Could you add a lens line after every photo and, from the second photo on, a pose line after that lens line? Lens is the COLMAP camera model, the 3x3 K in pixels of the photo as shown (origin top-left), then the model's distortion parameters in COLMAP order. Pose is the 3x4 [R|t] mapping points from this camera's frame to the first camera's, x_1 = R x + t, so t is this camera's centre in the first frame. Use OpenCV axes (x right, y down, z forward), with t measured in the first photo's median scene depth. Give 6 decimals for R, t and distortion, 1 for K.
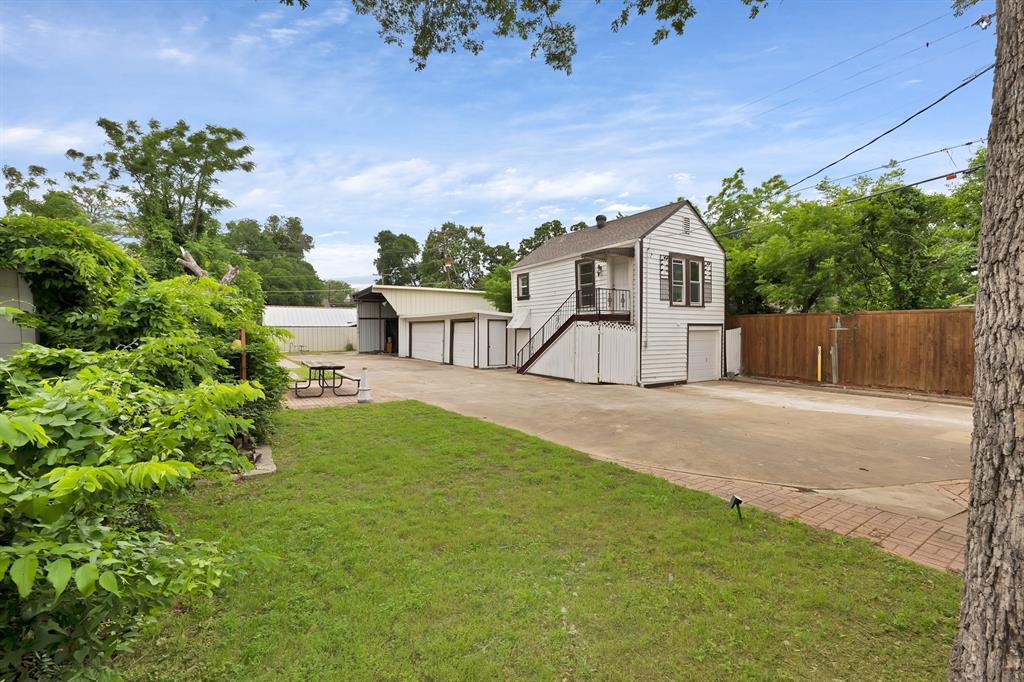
lens RADIAL K [[442.0, 0, 499.9], [0, 442.0, 328.9], [0, 0, 1]] dist [-0.002952, -0.000333]
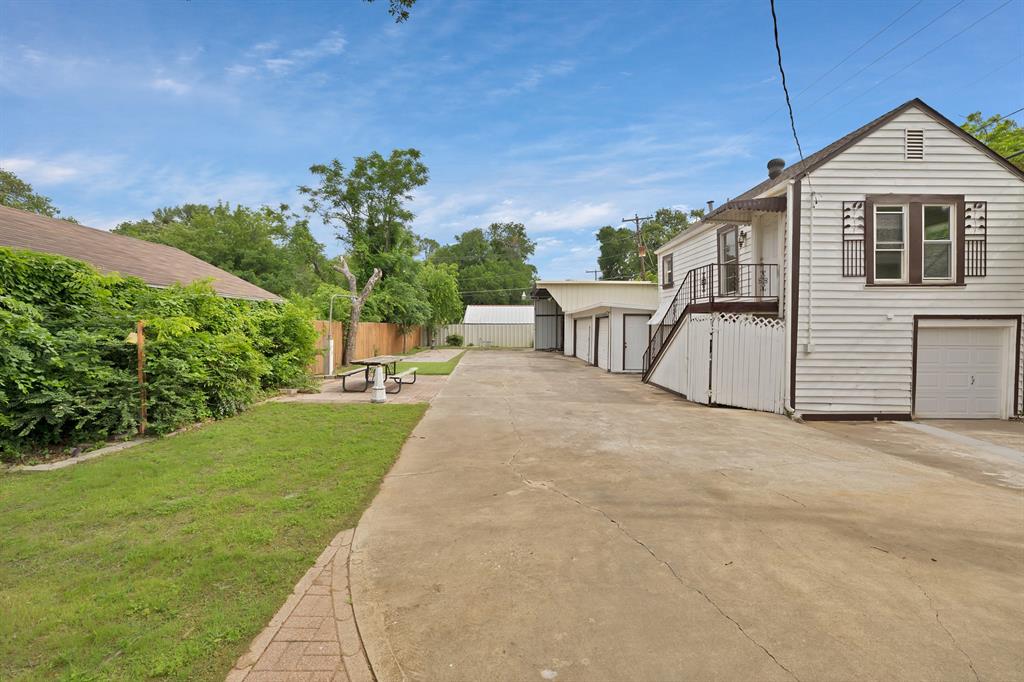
lens RADIAL K [[436.9, 0, 499.5], [0, 436.9, 328.8], [0, 0, 1]] dist [0.001077, 0.000223]
pose [[0.849699, 0.005401, -0.527240, 0.266793], [-0.003476, 0.999983, 0.004643, 0.004409], [0.527256, -0.002113, 0.849704, 0.235898]]
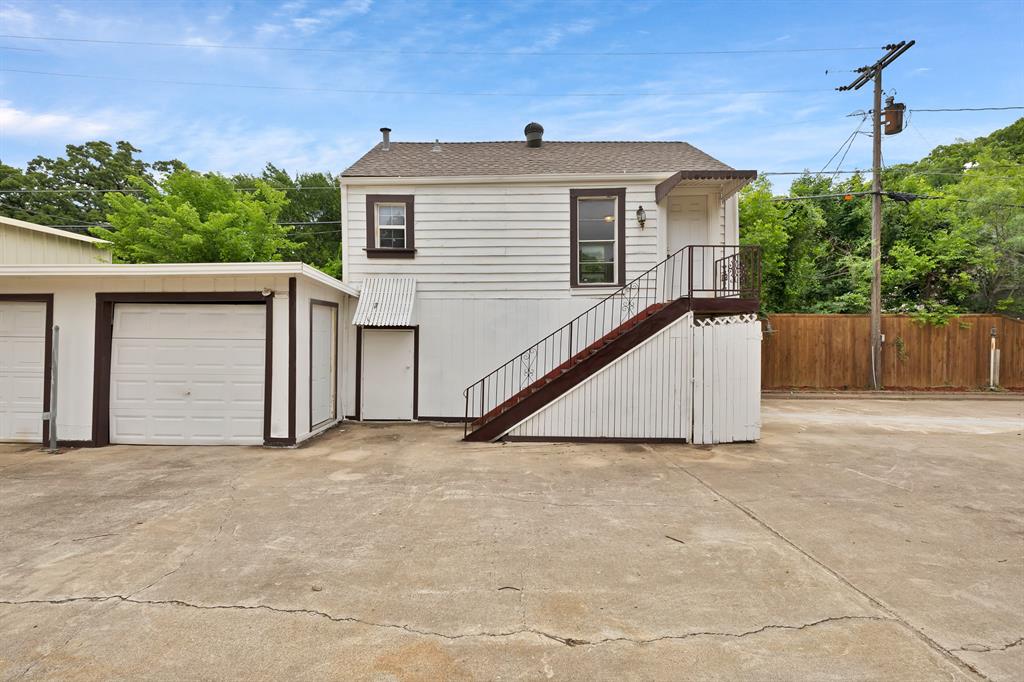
lens RADIAL K [[436.9, 0, 499.5], [0, 436.9, 328.8], [0, 0, 1]] dist [0.001077, 0.000223]
pose [[0.541395, 0.008111, 0.840729, -0.307393], [-0.007524, 0.999960, -0.004803, 0.003704], [-0.840735, -0.003725, 0.541435, 0.883142]]
